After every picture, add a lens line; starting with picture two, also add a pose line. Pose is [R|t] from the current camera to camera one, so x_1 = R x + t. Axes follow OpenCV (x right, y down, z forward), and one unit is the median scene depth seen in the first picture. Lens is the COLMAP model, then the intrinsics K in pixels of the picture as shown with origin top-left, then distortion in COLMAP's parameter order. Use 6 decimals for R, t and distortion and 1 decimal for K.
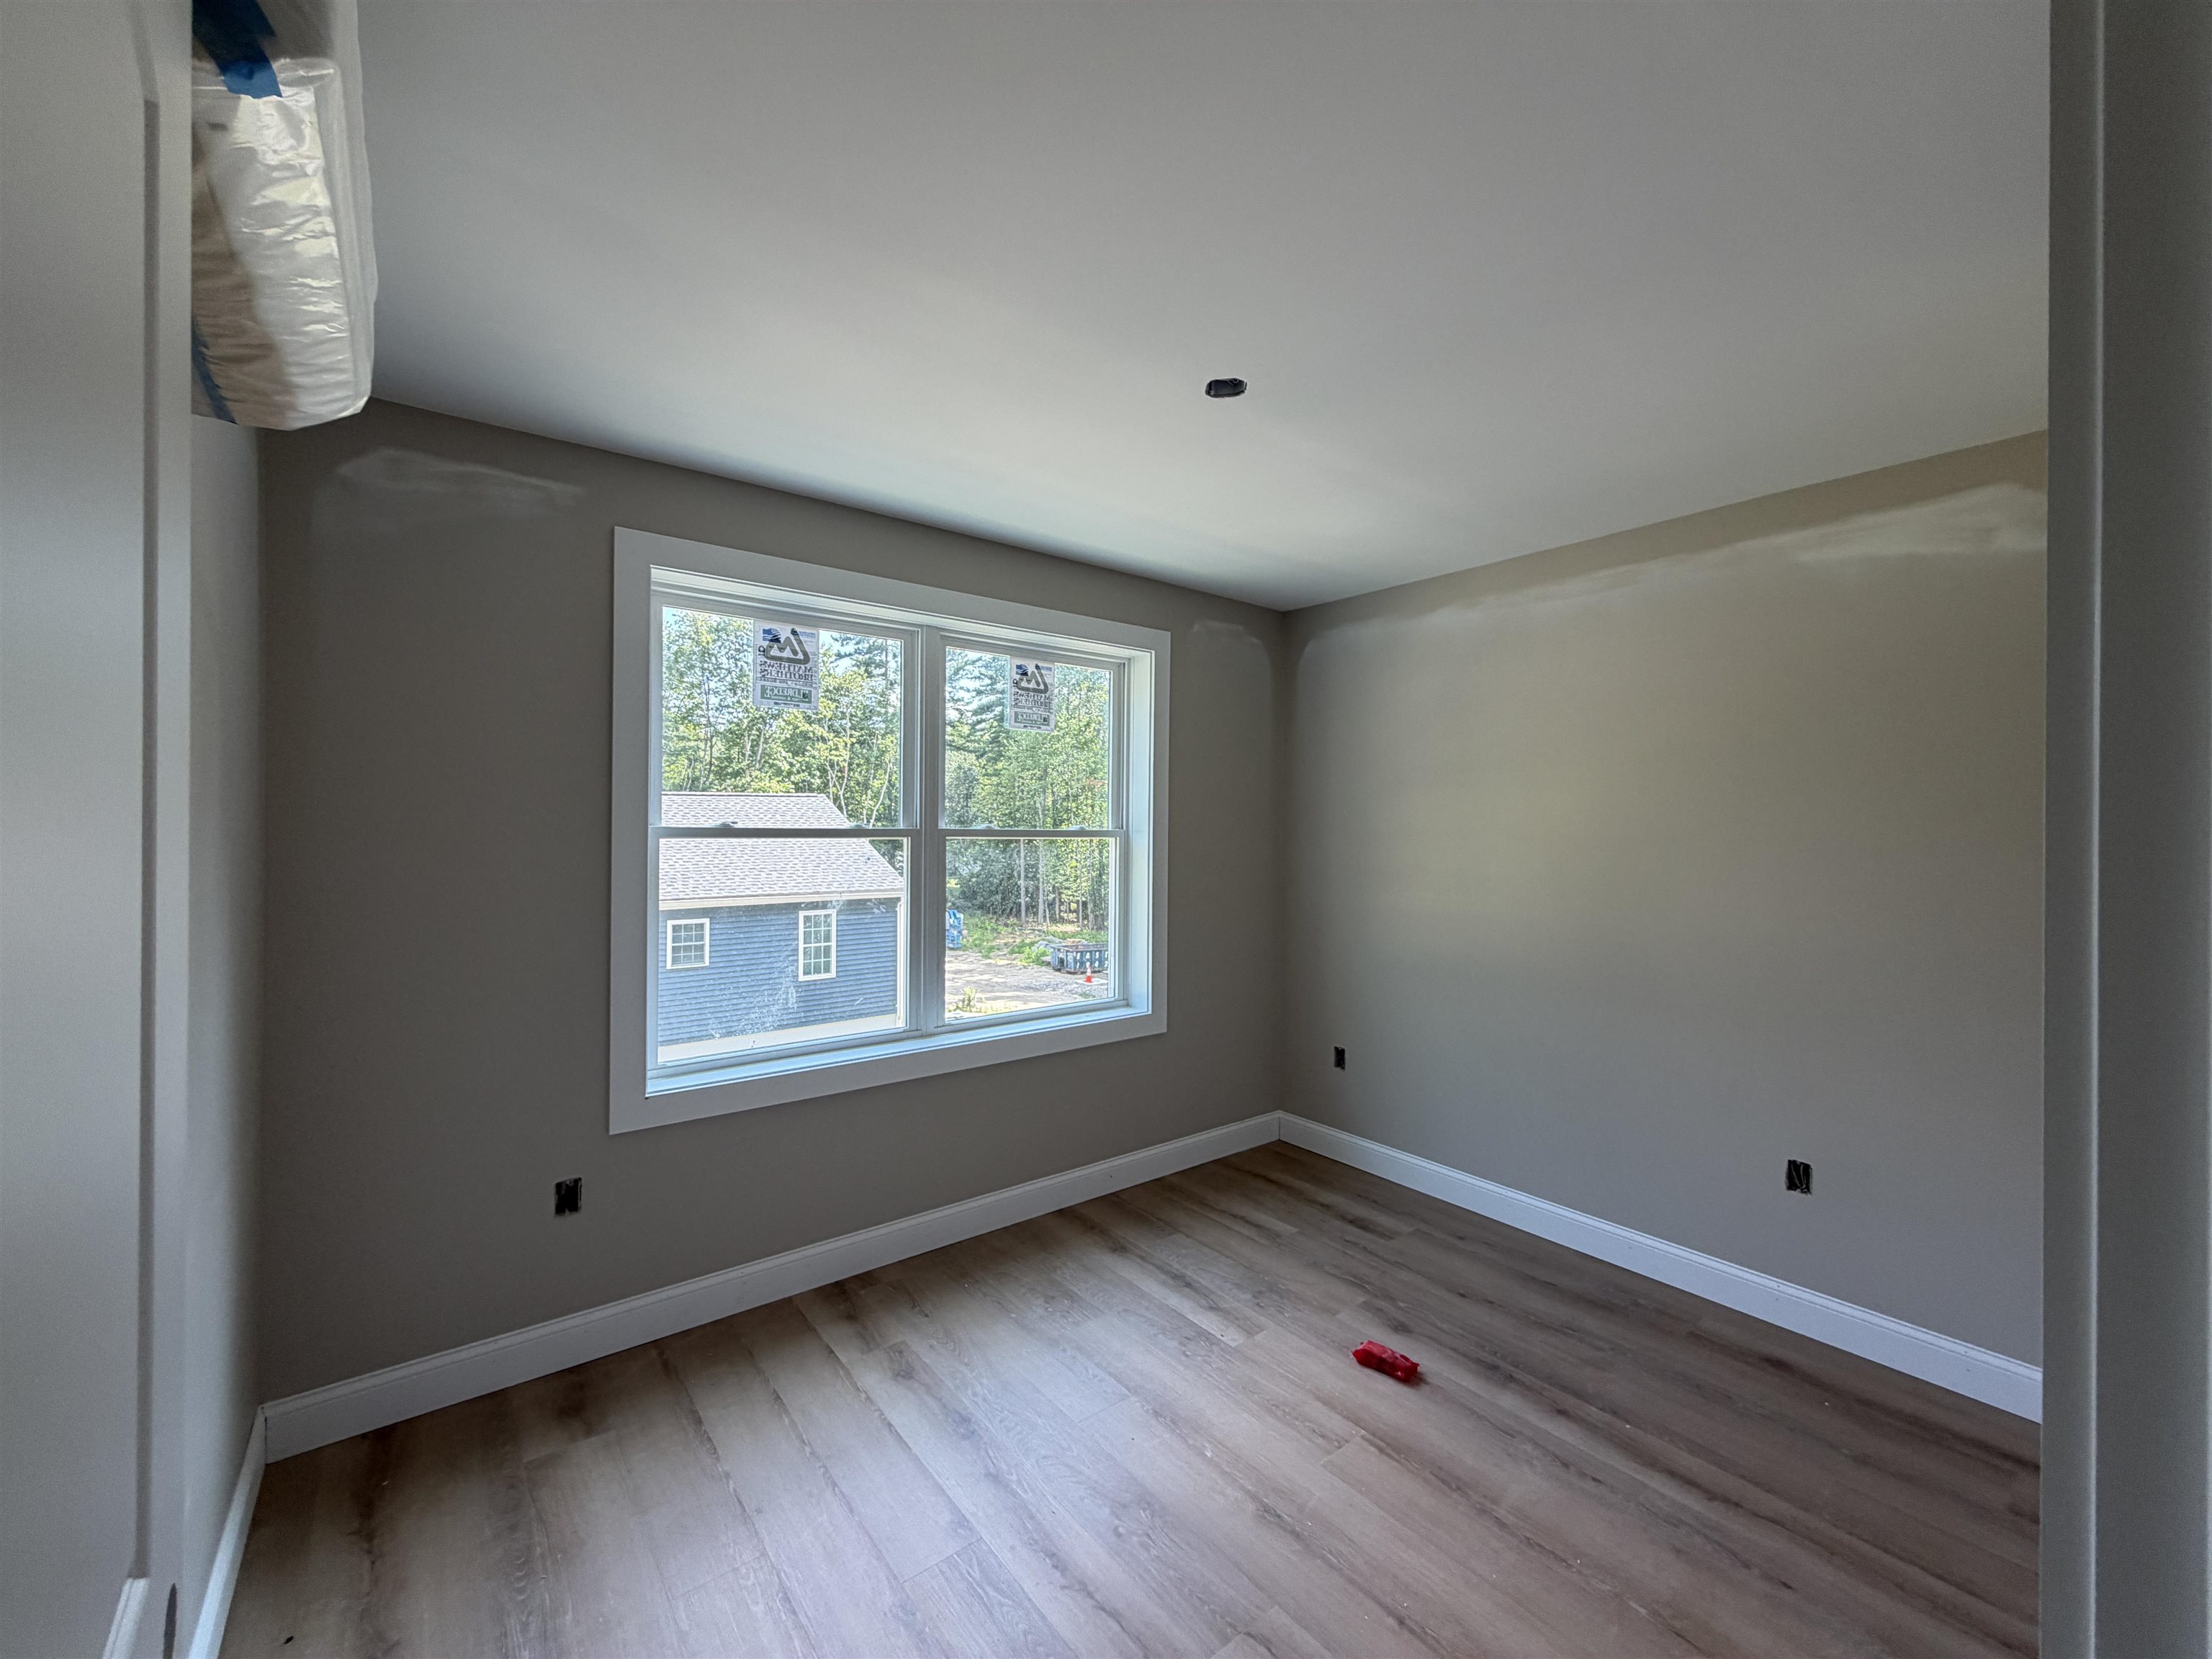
lens RADIAL K [[880.5, 0, 1119.4], [0, 880.5, 834.5], [0, 0, 1]] dist [0.007859, 0.000064]
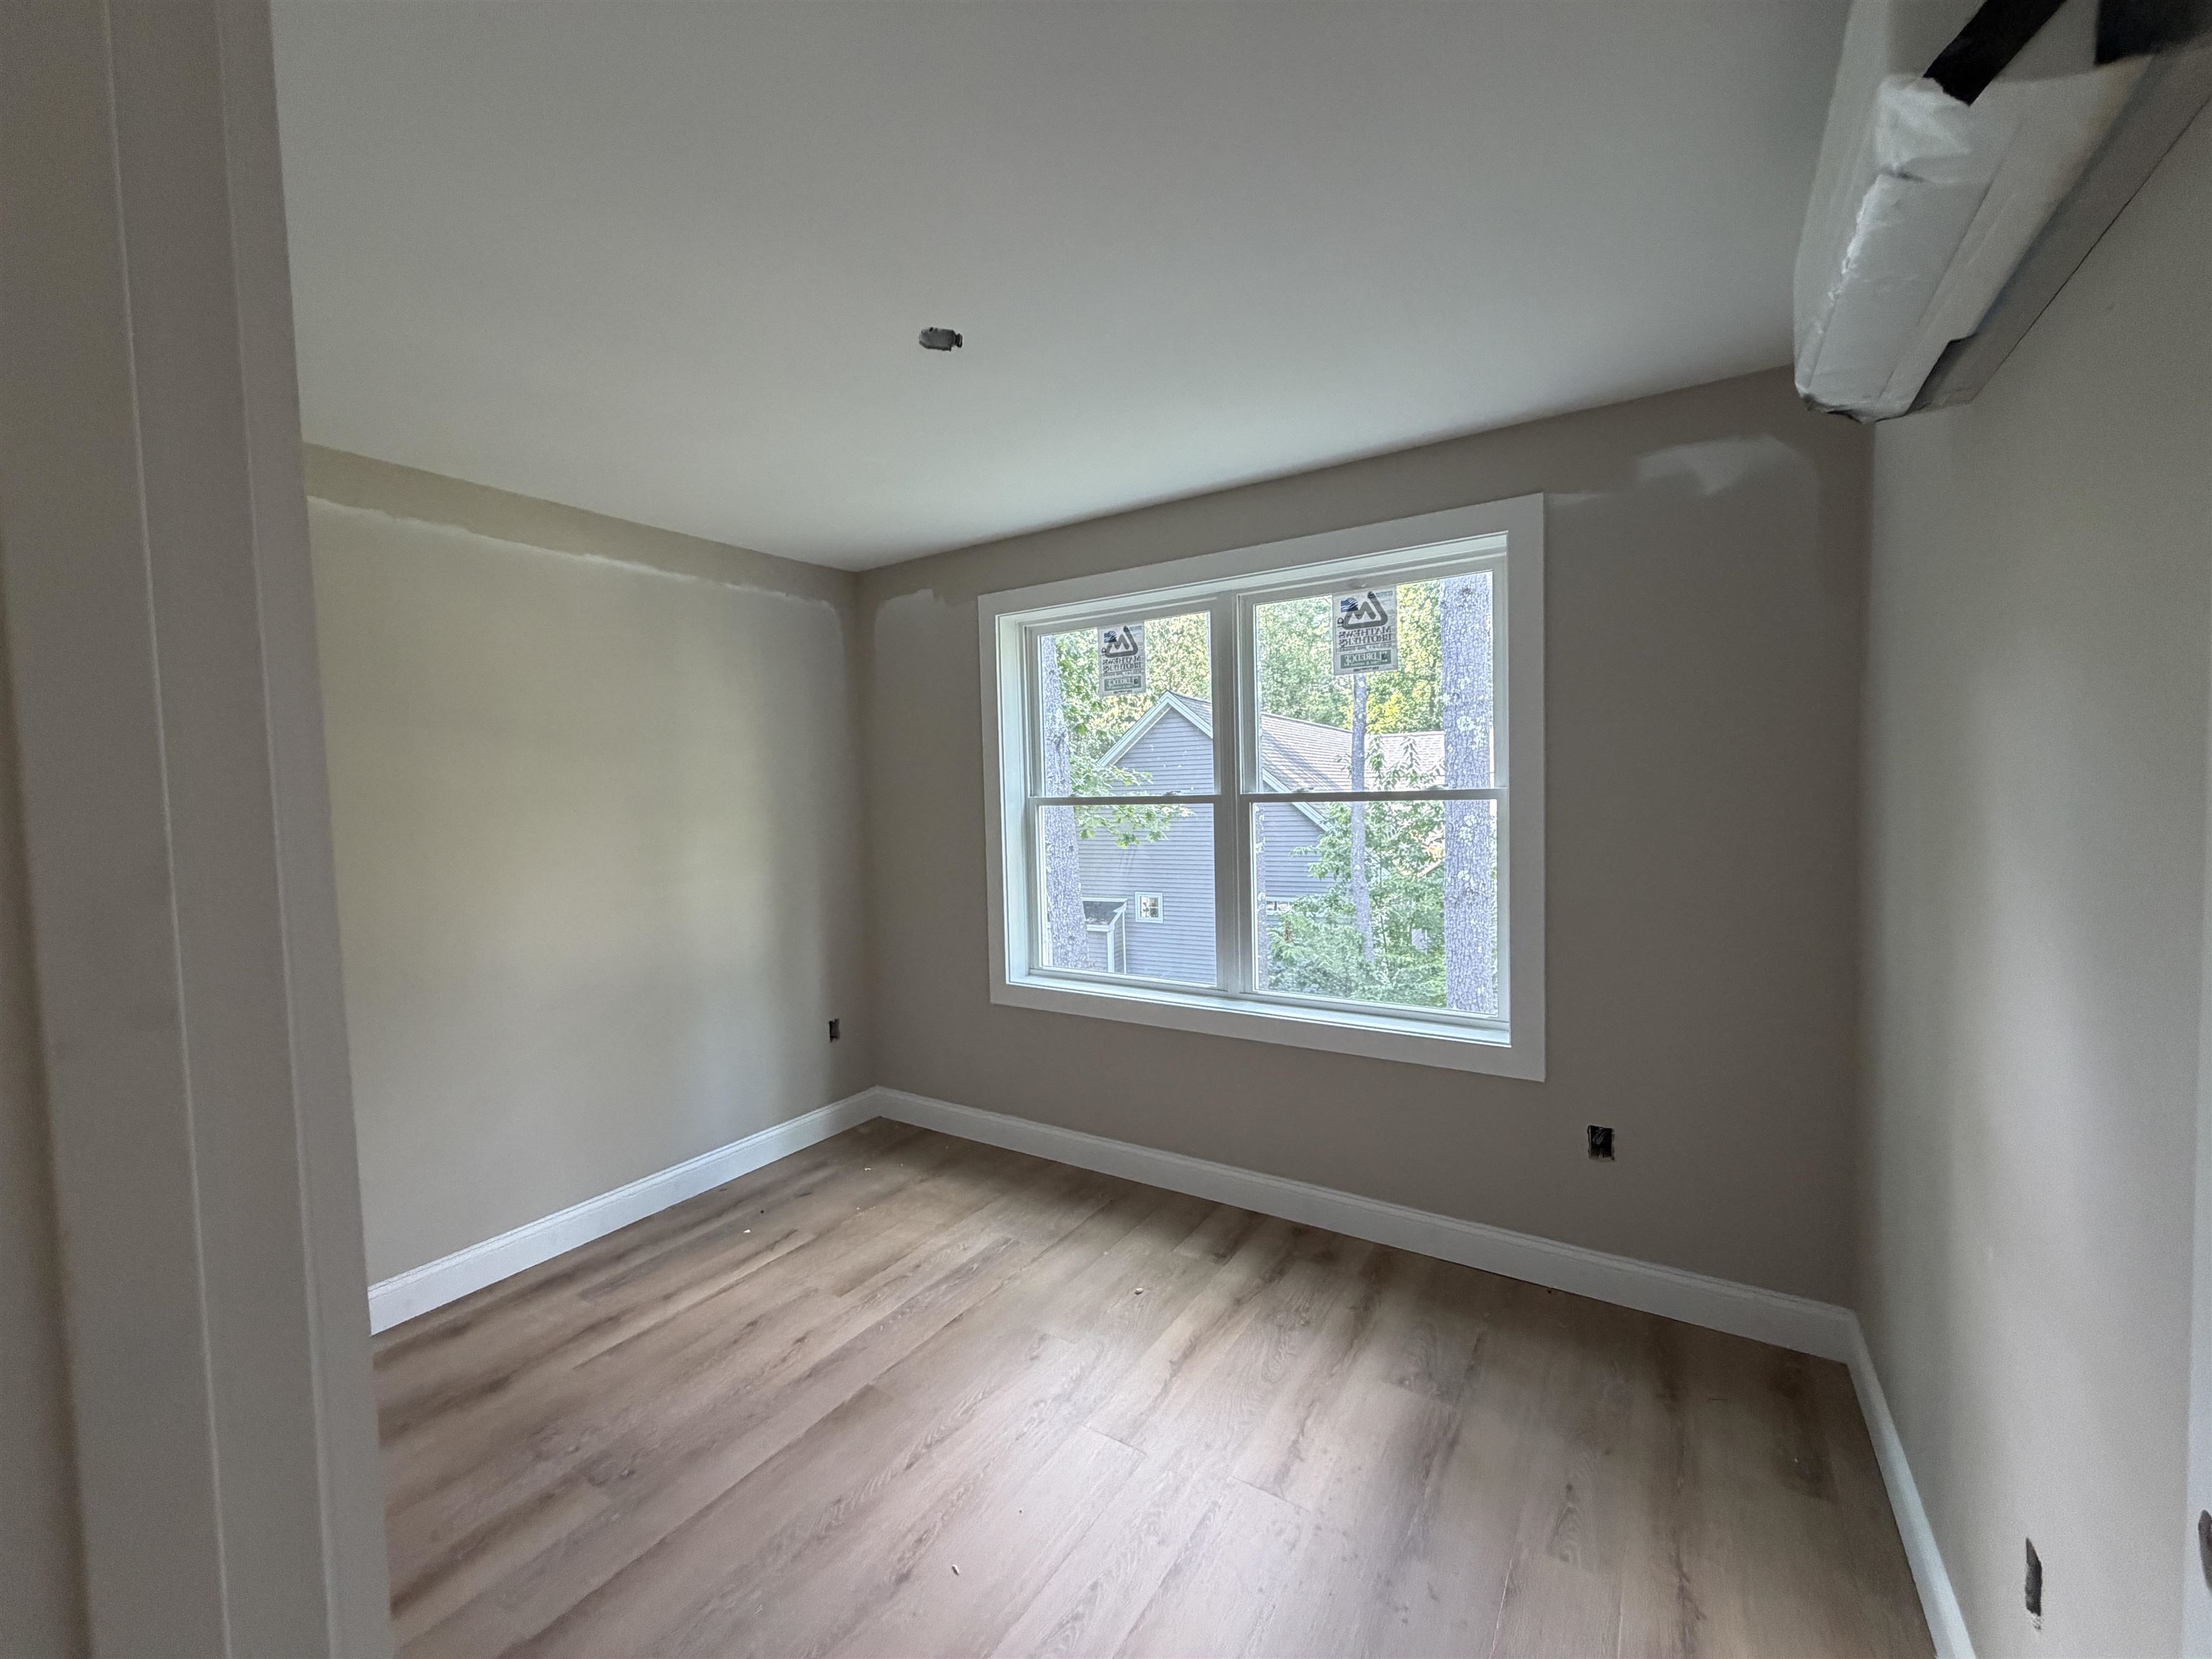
lens RADIAL K [[880.5, 0, 1116.6], [0, 880.5, 844.4], [0, 0, 1]] dist [0.007859, 0.000064]
pose [[0.325904, 0.035581, -0.944733, 0.500866], [0.019500, 0.998826, 0.044345, 0.002813], [0.945202, -0.032875, 0.324828, 0.398991]]
